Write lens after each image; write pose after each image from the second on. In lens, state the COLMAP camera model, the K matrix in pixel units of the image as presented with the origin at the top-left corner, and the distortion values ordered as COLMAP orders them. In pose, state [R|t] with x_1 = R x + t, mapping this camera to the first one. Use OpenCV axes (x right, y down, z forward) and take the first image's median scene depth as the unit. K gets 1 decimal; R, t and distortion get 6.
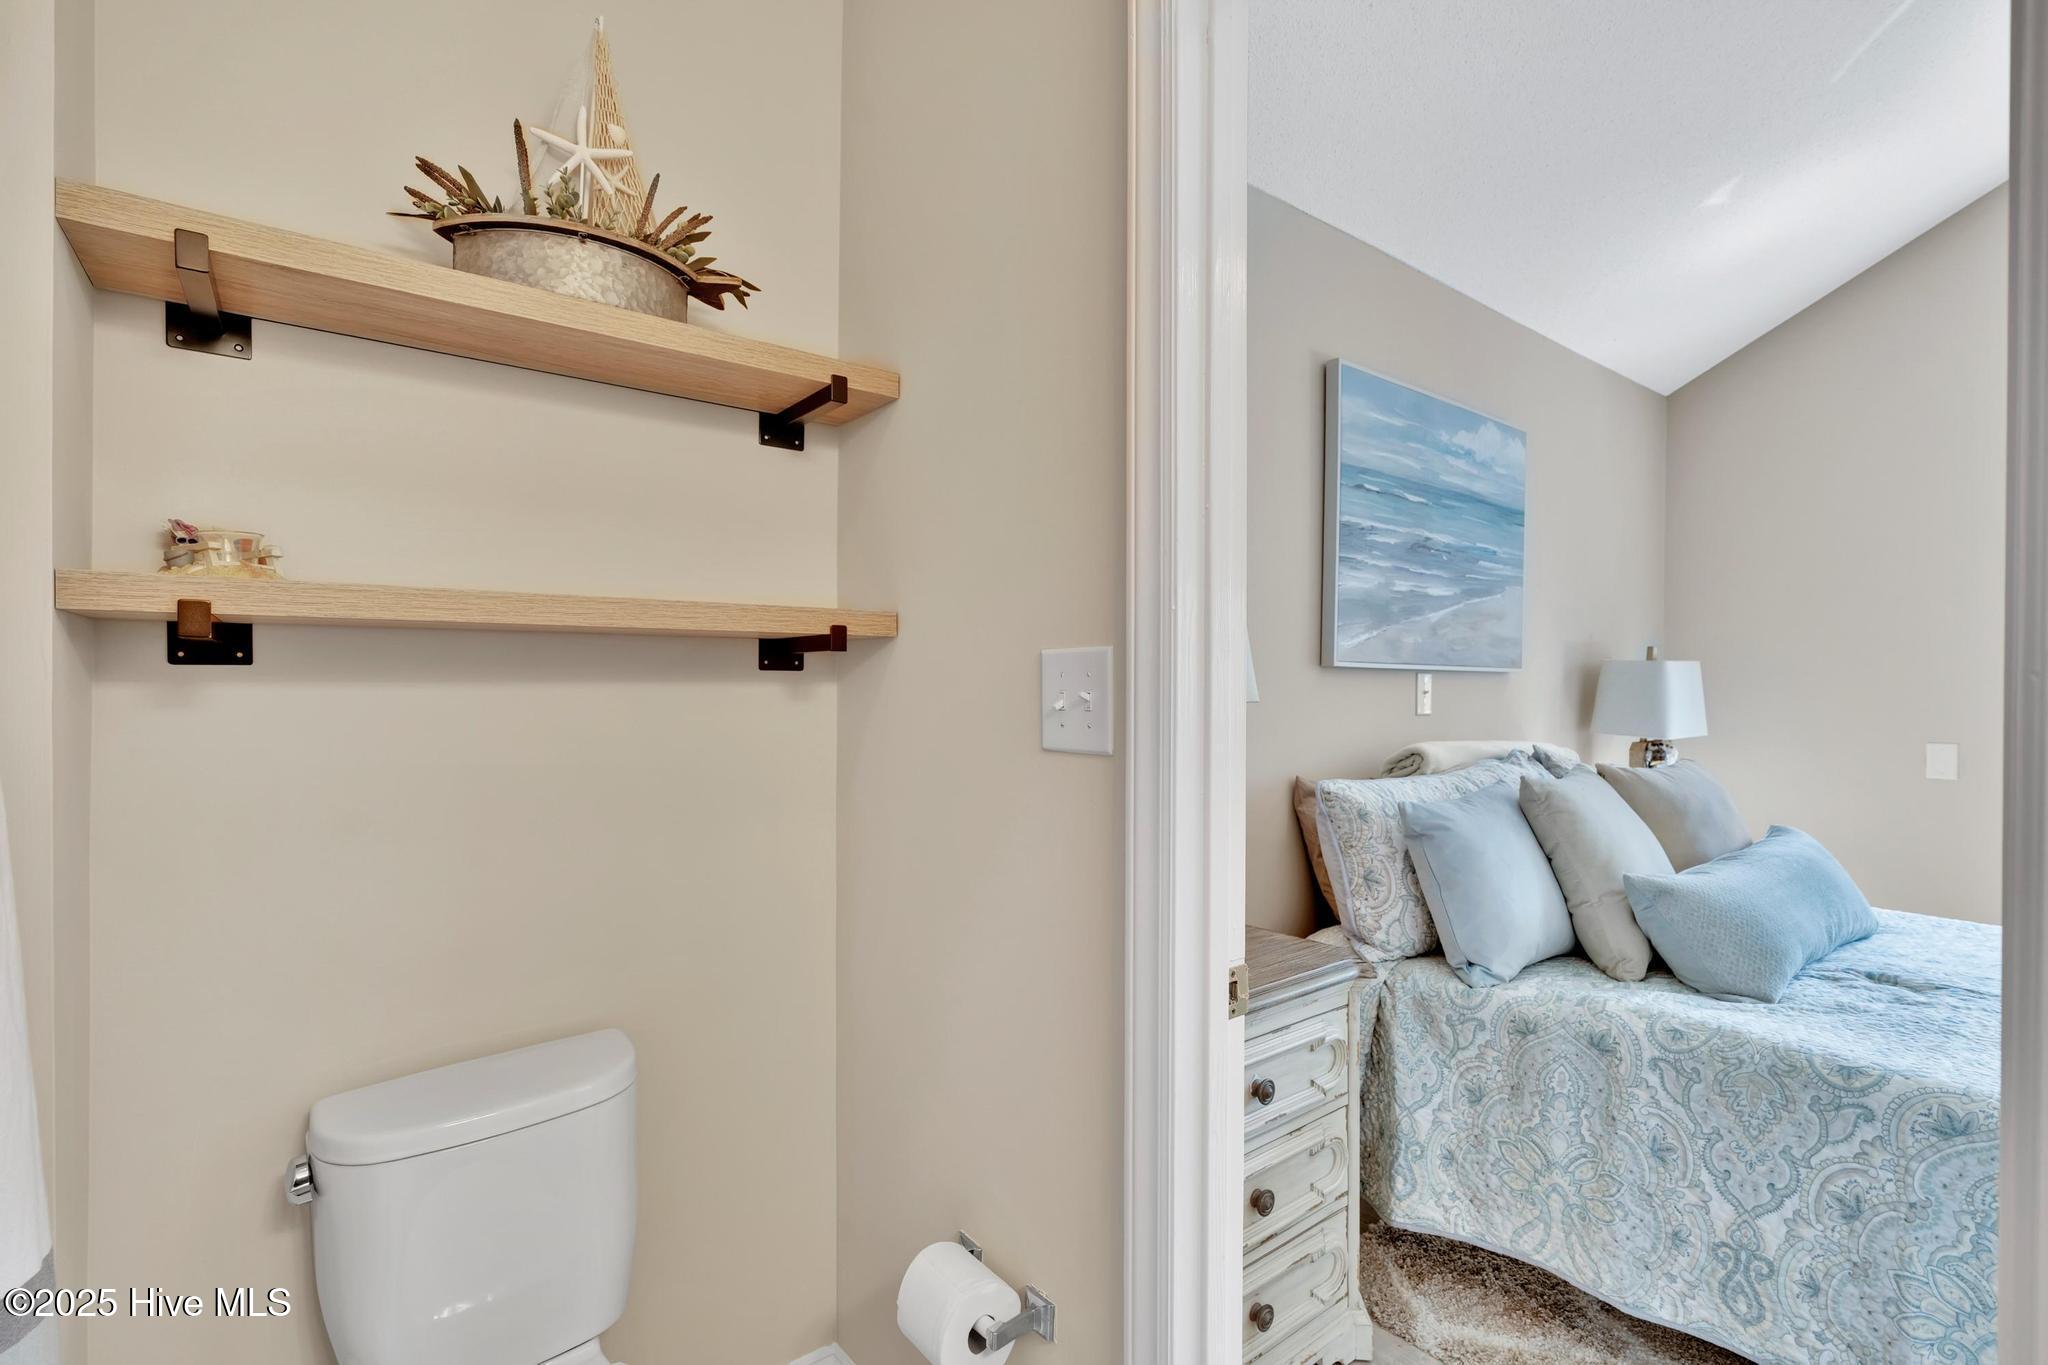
lens RADIAL K [[945.5, 0, 1025.7], [0, 945.5, 678.1], [0, 0, 1]] dist [-0.013847, 0.003016]
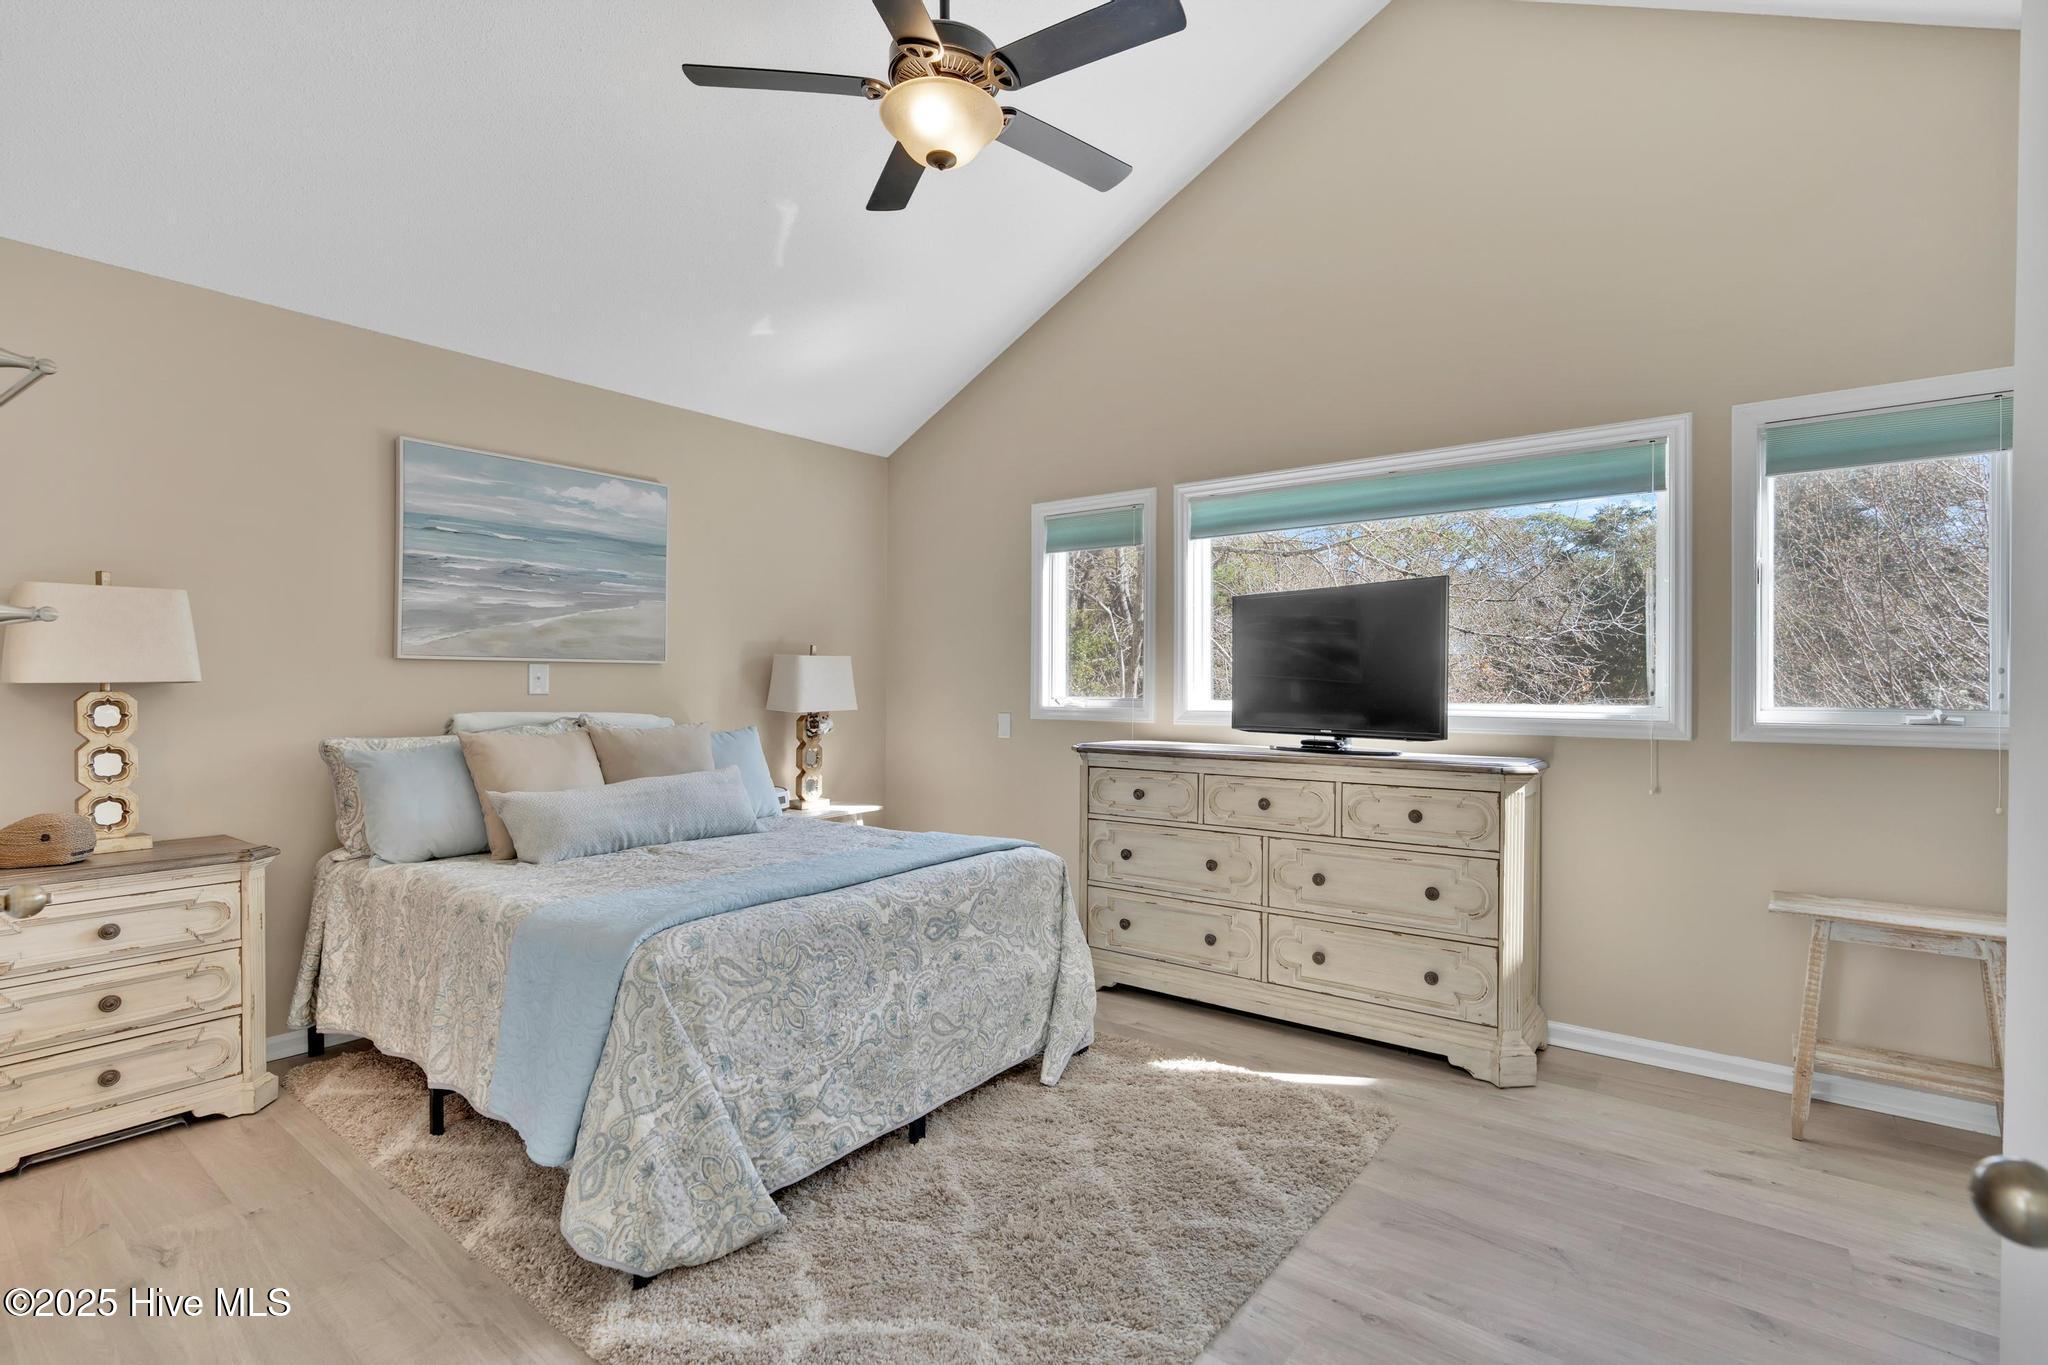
lens RADIAL K [[945.5, 0, 1021.3], [0, 945.5, 683.9], [0, 0, 1]] dist [-0.013847, 0.003016]
pose [[0.970039, -0.008711, 0.242794, 0.843504], [0.007660, 0.999957, 0.005276, 0.023408], [-0.242829, -0.003258, 0.970064, -0.536973]]
